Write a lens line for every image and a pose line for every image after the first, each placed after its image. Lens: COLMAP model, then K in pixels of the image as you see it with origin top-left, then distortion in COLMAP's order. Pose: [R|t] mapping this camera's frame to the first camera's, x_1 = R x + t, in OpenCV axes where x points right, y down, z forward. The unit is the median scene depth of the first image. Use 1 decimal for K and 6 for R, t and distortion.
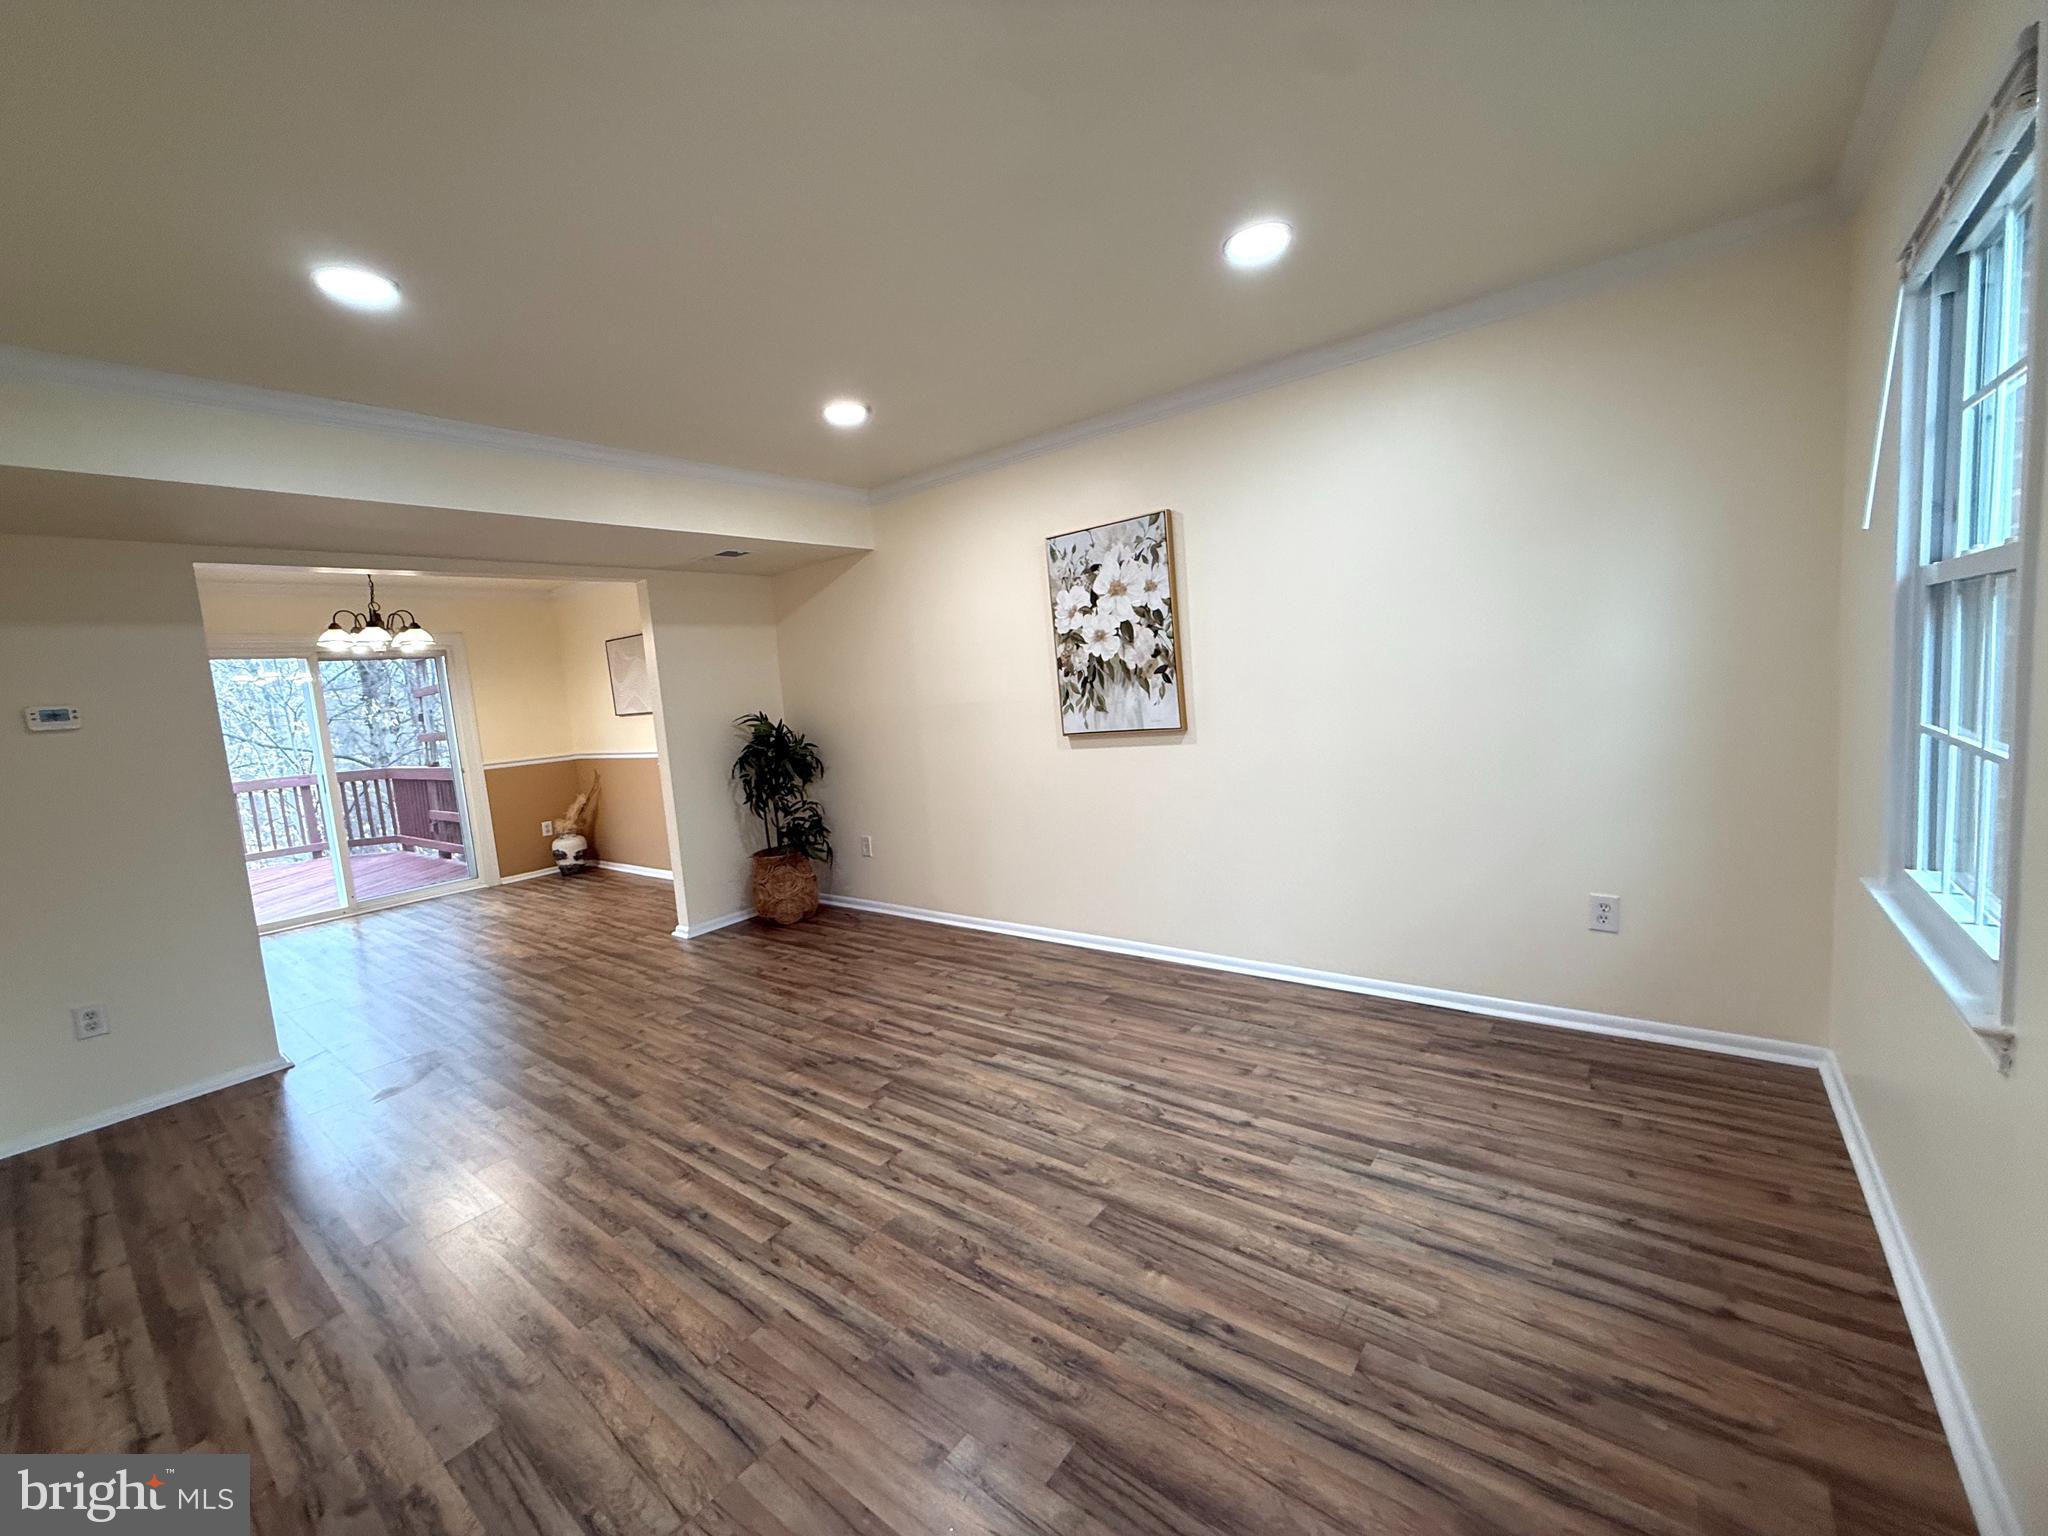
lens RADIAL K [[812.4, 0, 1018.0], [0, 812.4, 767.3], [0, 0, 1]] dist [-0.000709, 0.000350]
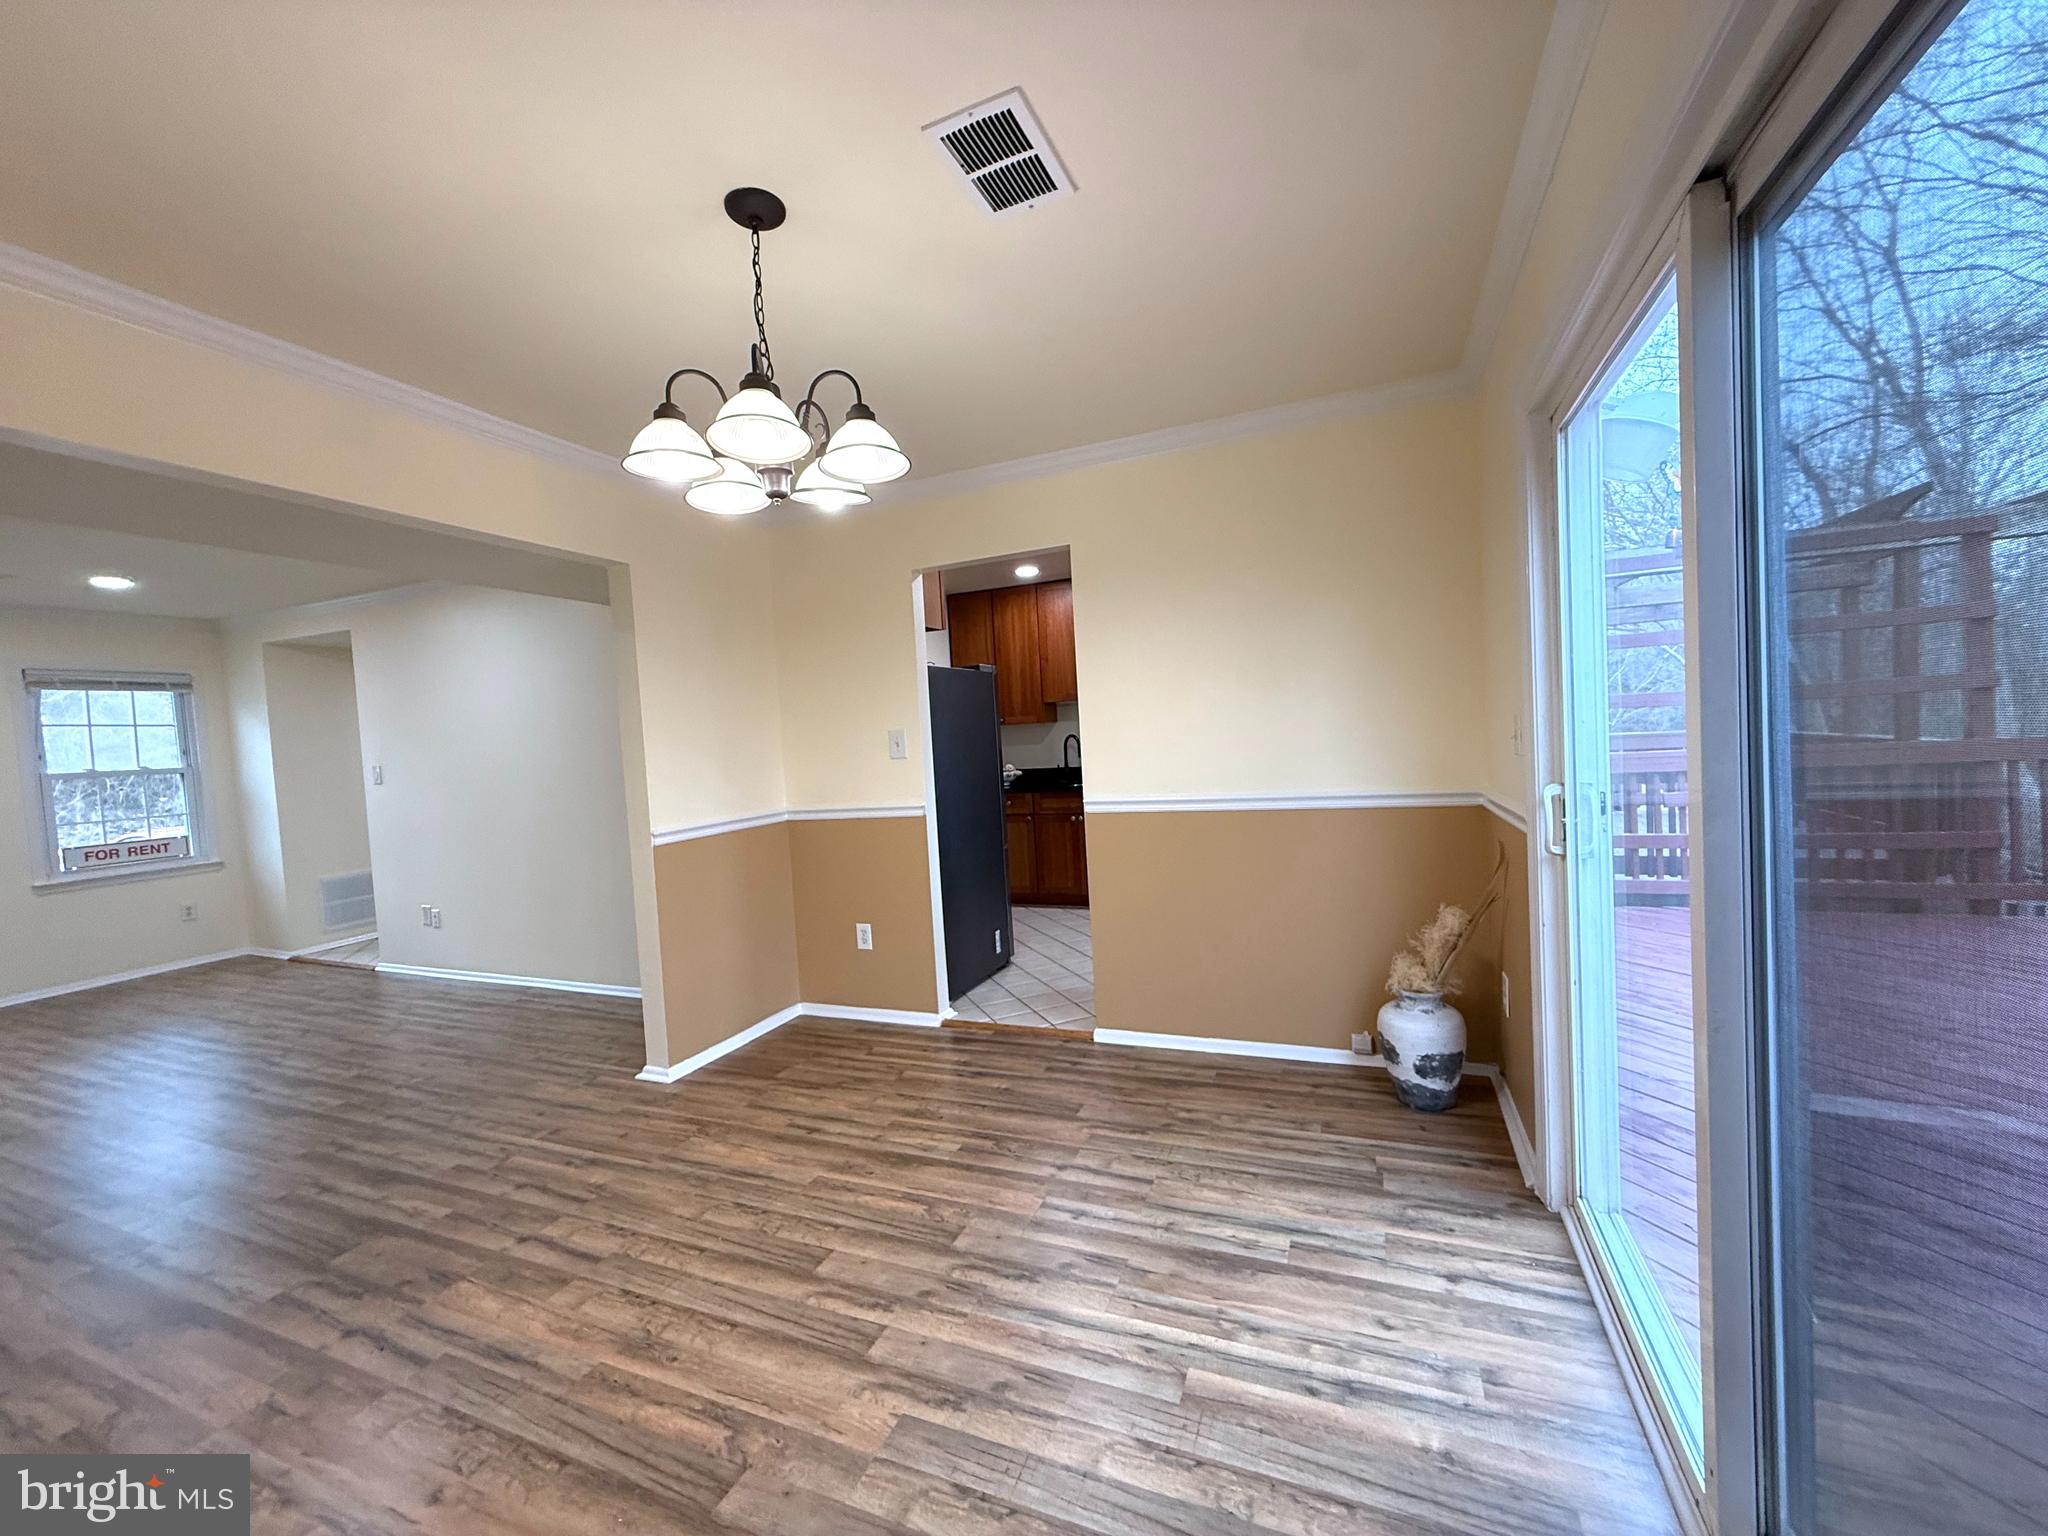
lens RADIAL K [[812.4, 0, 1018.0], [0, 812.4, 767.3], [0, 0, 1]] dist [-0.000709, 0.000350]
pose [[-0.955229, 0.148981, -0.255621, -1.096175], [0.110508, 0.981099, 0.158848, -0.099168], [0.274455, 0.123488, -0.953638, 1.940850]]
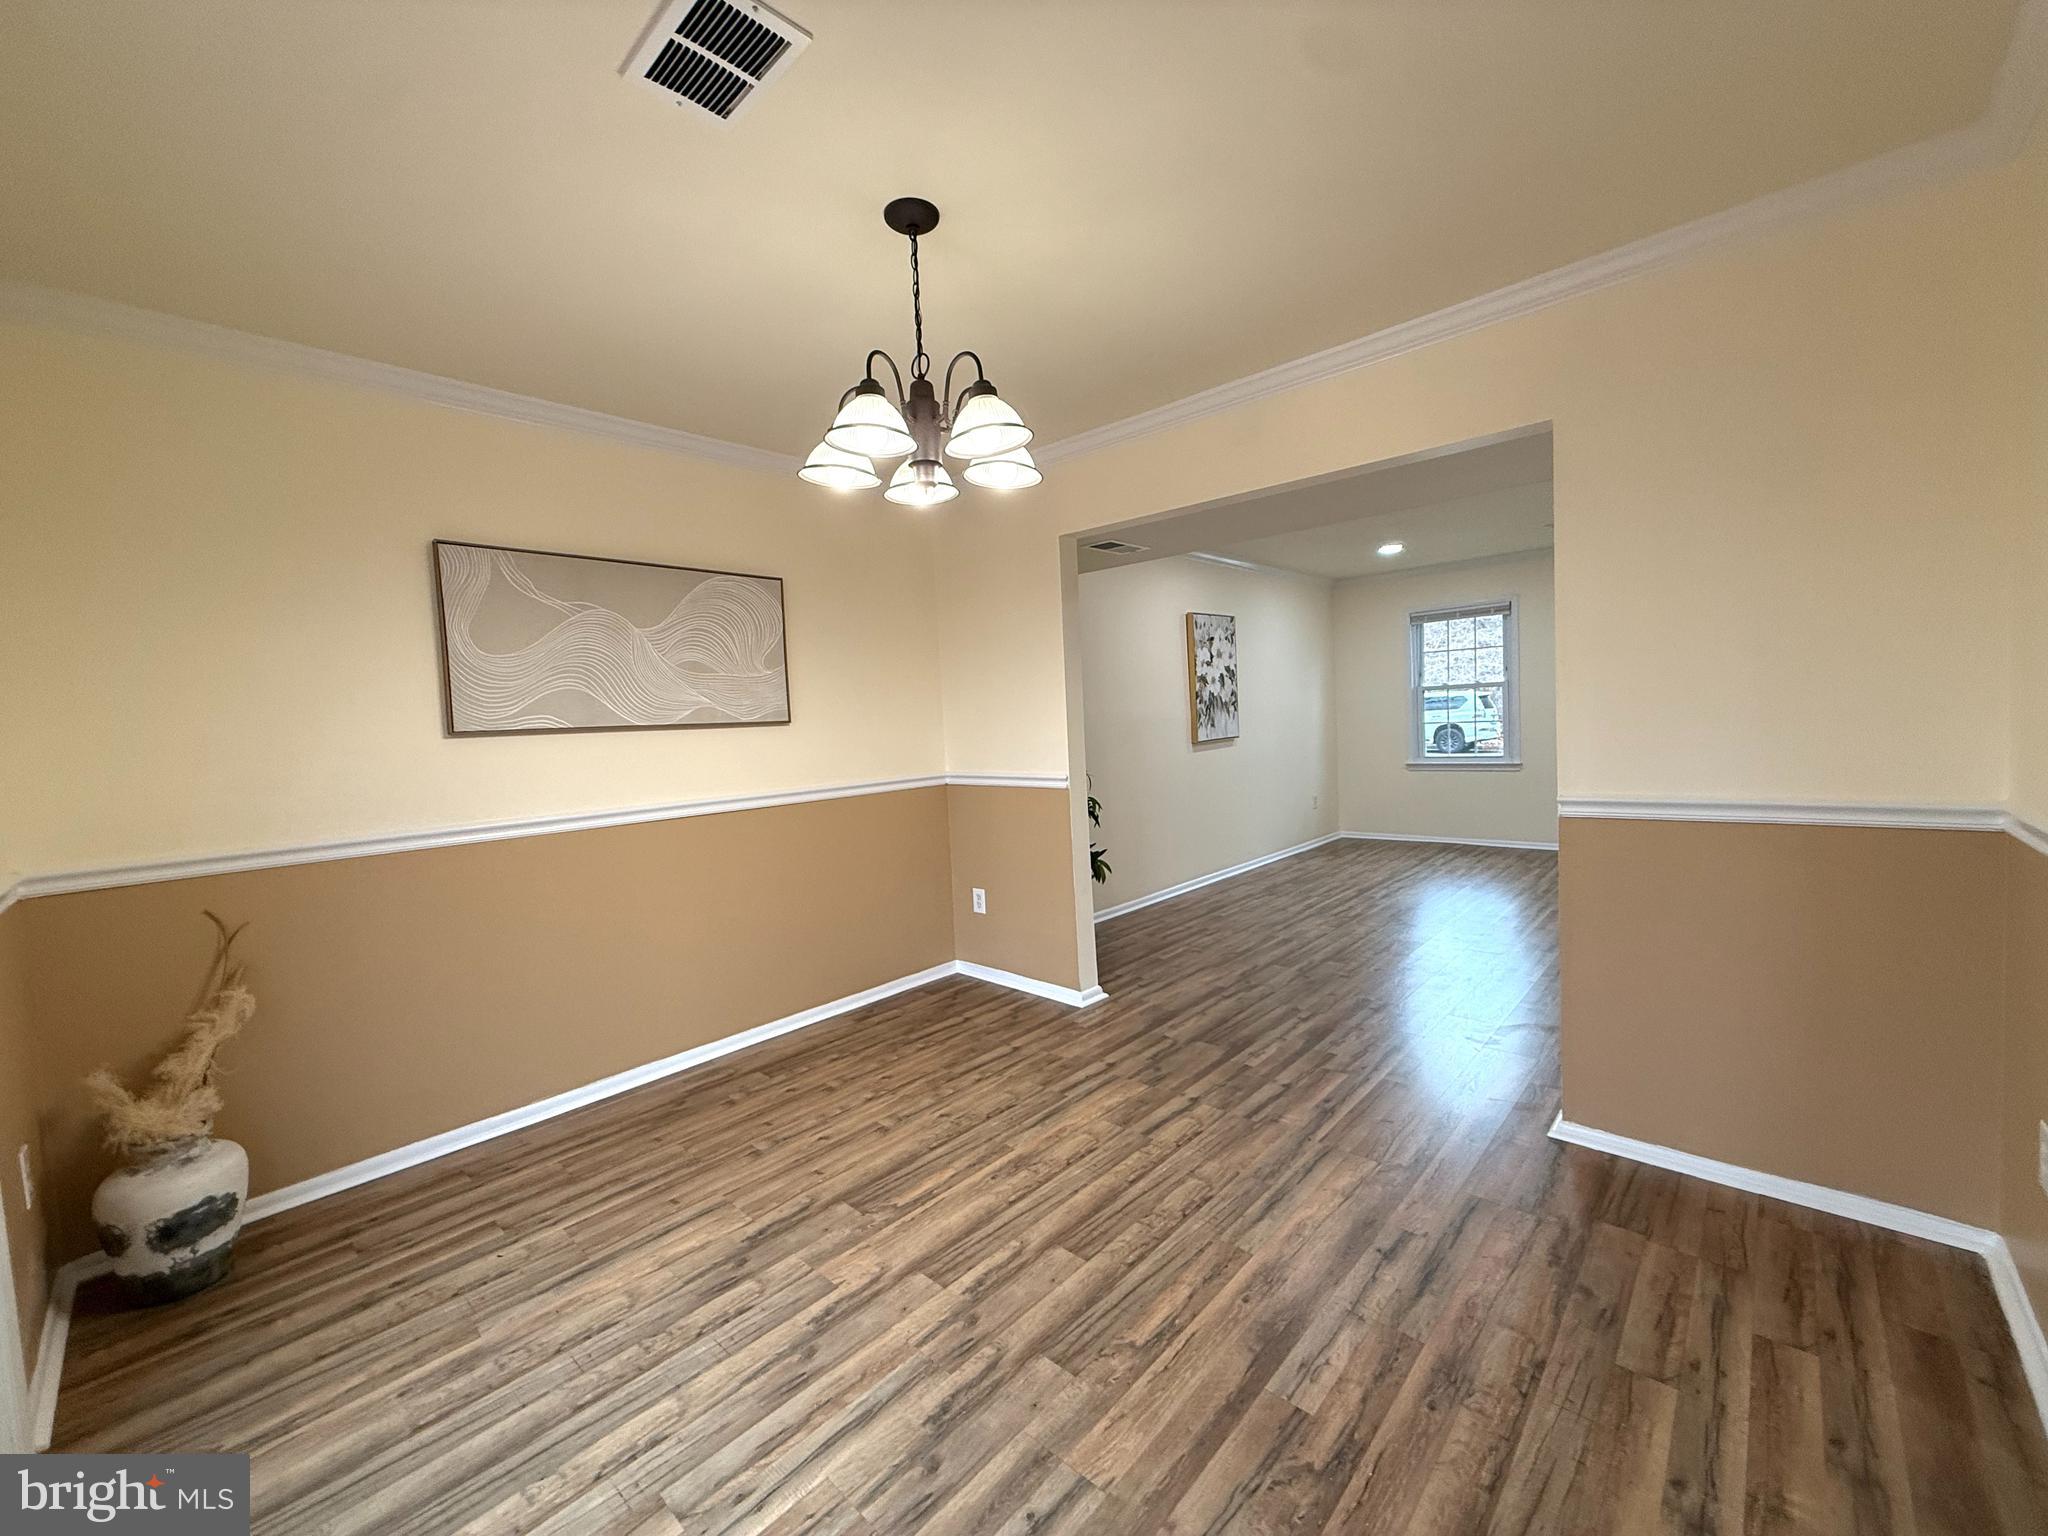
lens RADIAL K [[813.8, 0, 1019.8], [0, 813.8, 764.0], [0, 0, 1]] dist [0.000943, 0.000064]
pose [[0.088139, 0.024172, 0.995815, -1.625747], [0.144077, 0.988884, -0.036756, 0.008012], [-0.985633, 0.146714, 0.083677, 1.332503]]
